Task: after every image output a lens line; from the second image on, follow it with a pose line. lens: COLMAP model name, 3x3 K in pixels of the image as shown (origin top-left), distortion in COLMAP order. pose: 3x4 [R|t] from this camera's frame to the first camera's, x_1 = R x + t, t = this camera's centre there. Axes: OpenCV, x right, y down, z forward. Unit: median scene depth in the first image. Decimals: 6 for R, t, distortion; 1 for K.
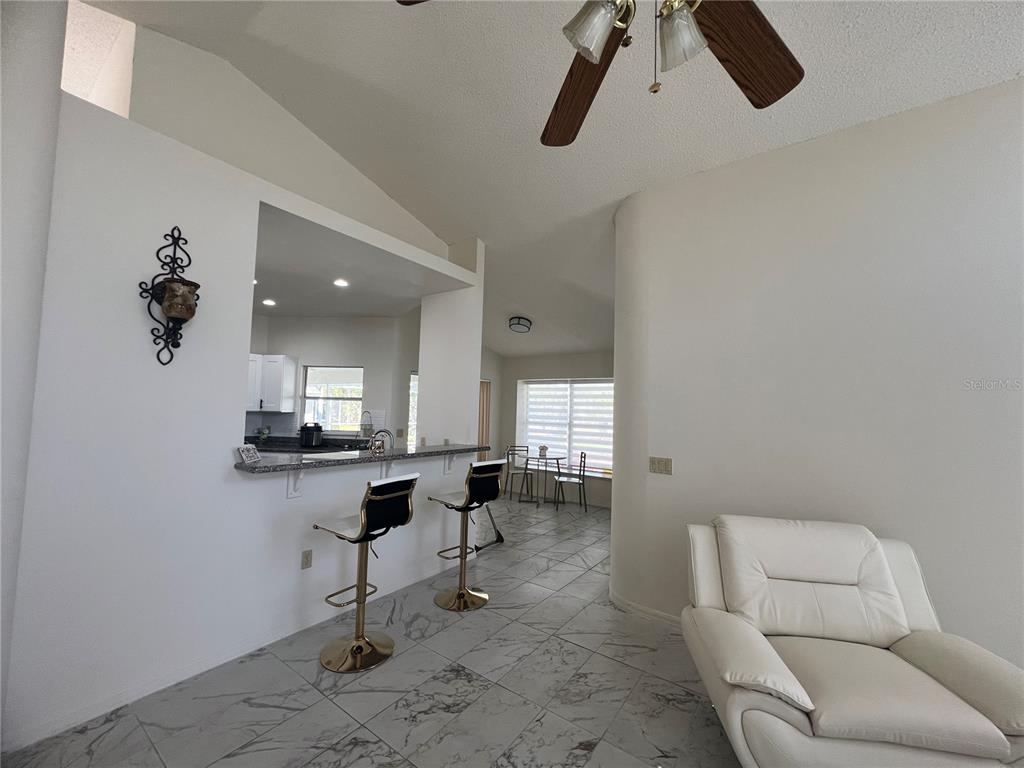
lens RADIAL K [[411.5, 0, 511.2], [0, 411.5, 386.2], [0, 0, 1]] dist [-0.001075, 0.000088]
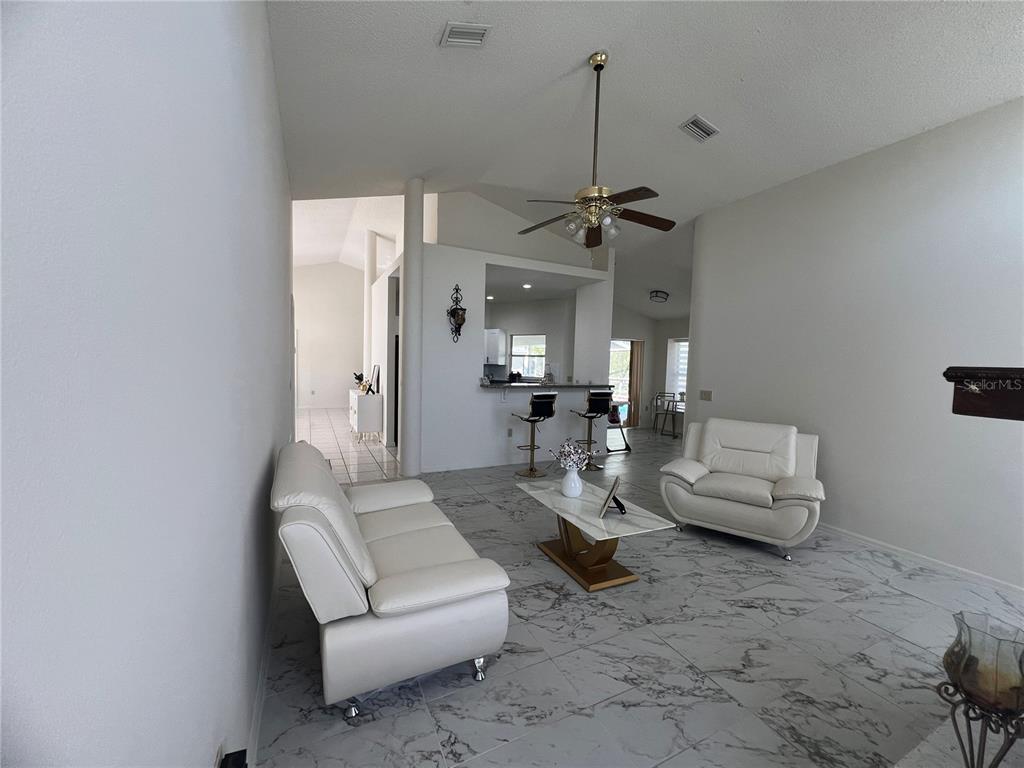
lens RADIAL K [[411.5, 0, 511.2], [0, 411.5, 385.1], [0, 0, 1]] dist [-0.001075, 0.000088]
pose [[0.886296, 0.022546, -0.462571, 0.398320], [0.024500, 0.995133, 0.095448, -0.016363], [0.462472, -0.095928, 0.881429, -0.692705]]
